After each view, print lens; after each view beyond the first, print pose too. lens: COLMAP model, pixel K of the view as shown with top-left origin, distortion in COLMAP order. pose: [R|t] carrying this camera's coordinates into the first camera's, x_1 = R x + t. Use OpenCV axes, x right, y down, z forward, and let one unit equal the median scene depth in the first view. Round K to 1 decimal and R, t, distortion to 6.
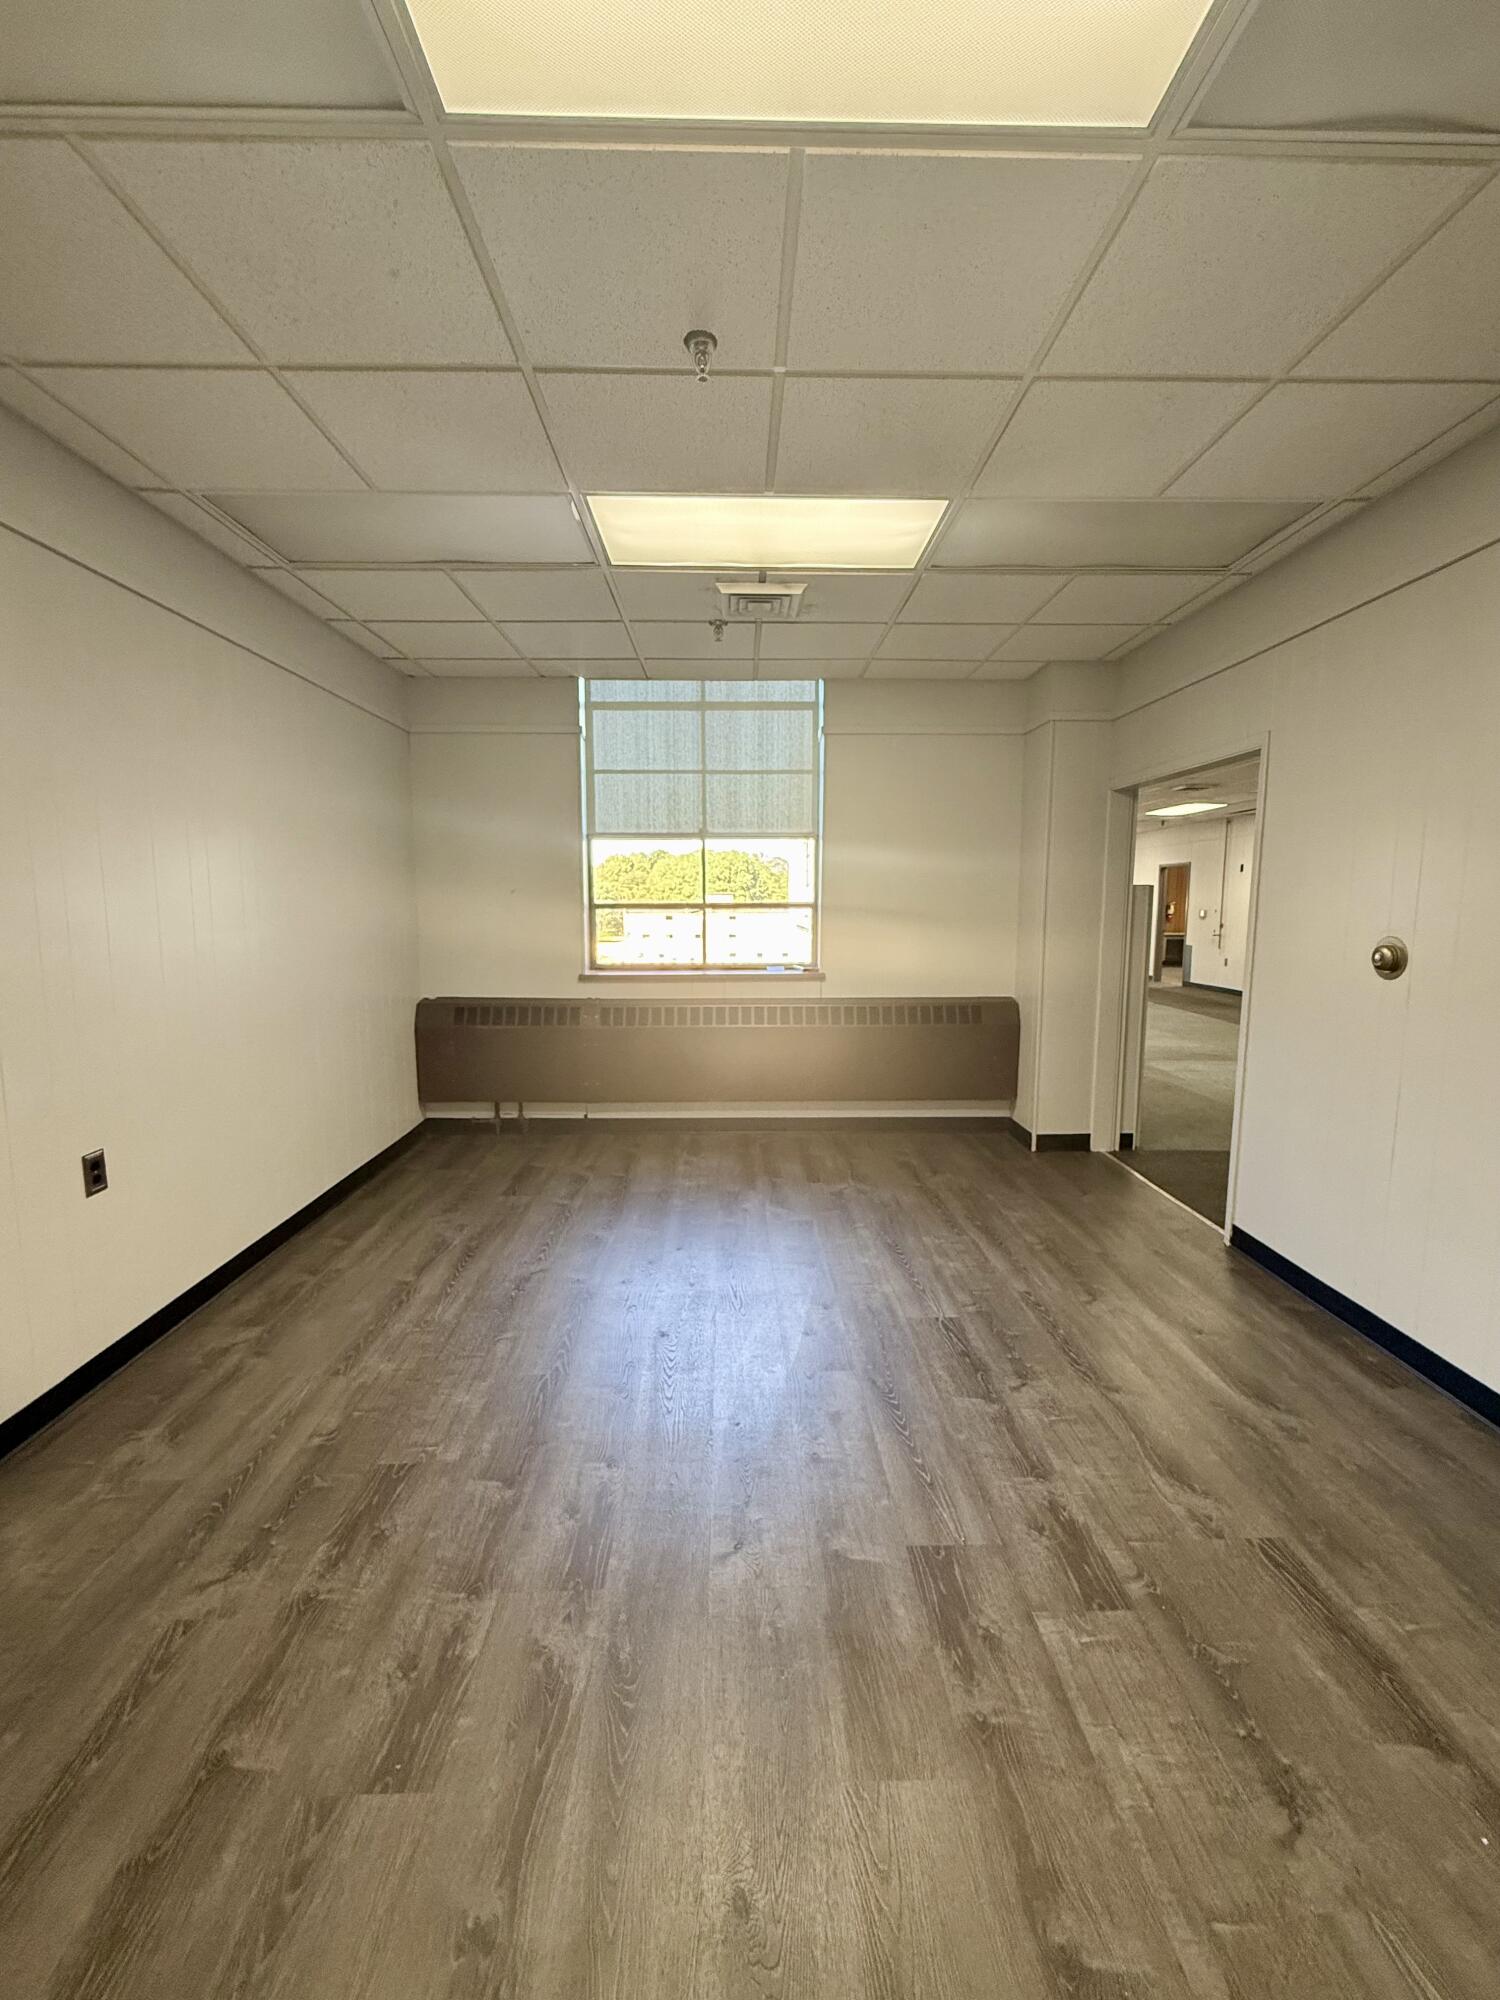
lens RADIAL K [[798.7, 0, 750.8], [0, 798.7, 997.1], [0, 0, 1]] dist [0.000733, 0.000135]
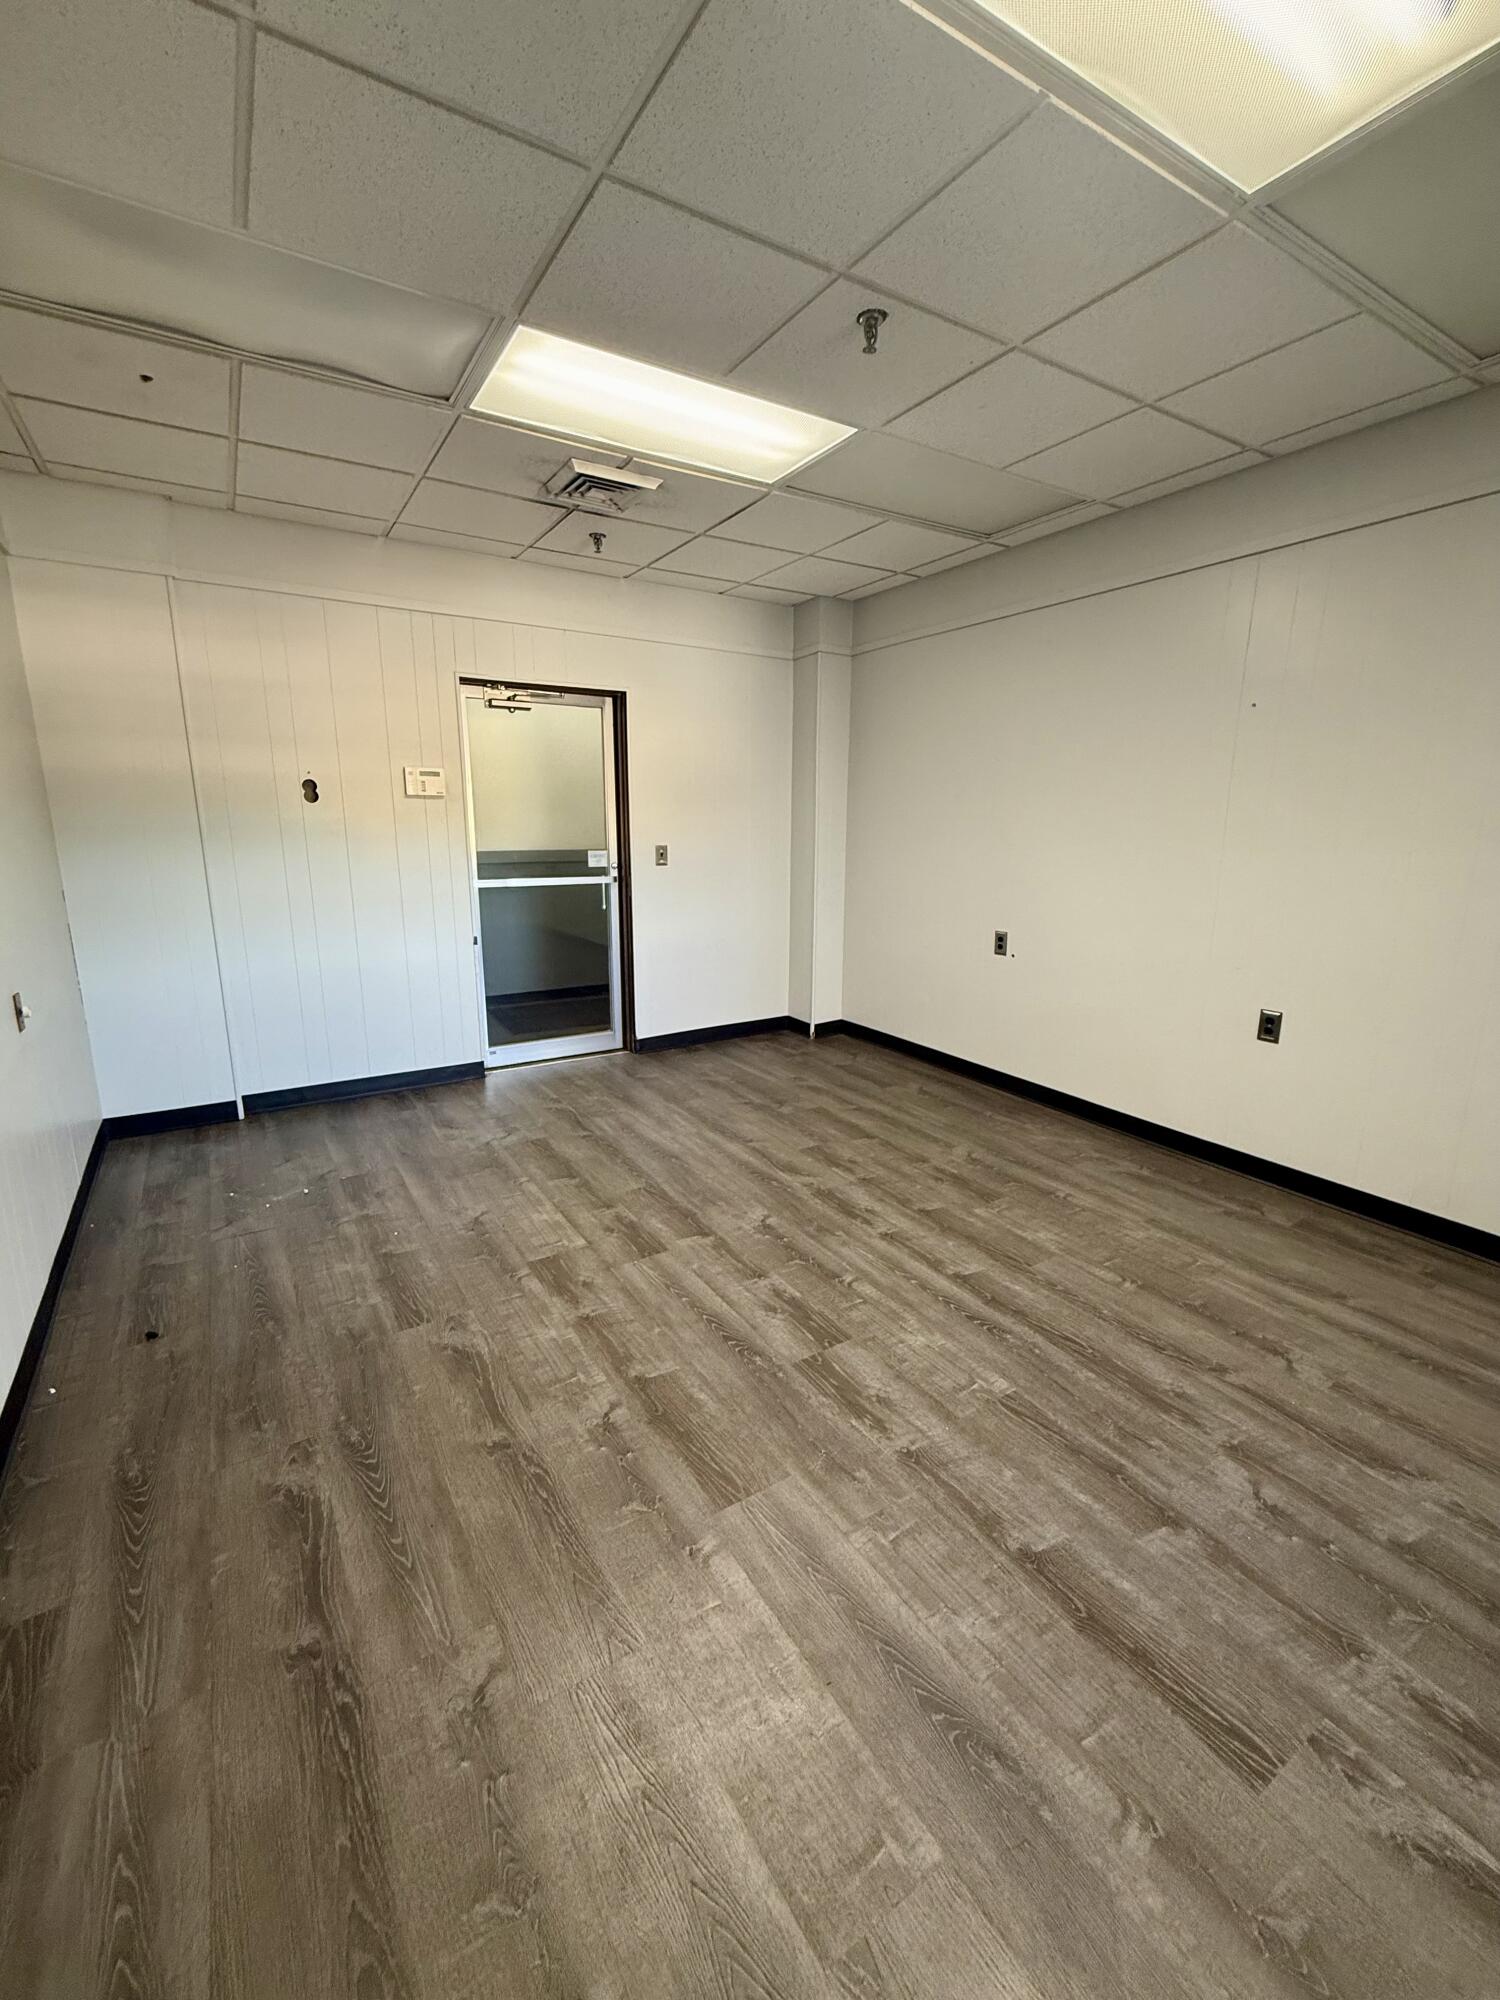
lens RADIAL K [[798.7, 0, 751.1], [0, 798.7, 996.5], [0, 0, 1]] dist [0.000733, 0.000135]
pose [[-0.848552, 0.113225, -0.516855, 0.734378], [-0.066393, 0.946330, 0.316309, -0.235865], [0.524930, 0.302720, -0.795493, 1.989612]]
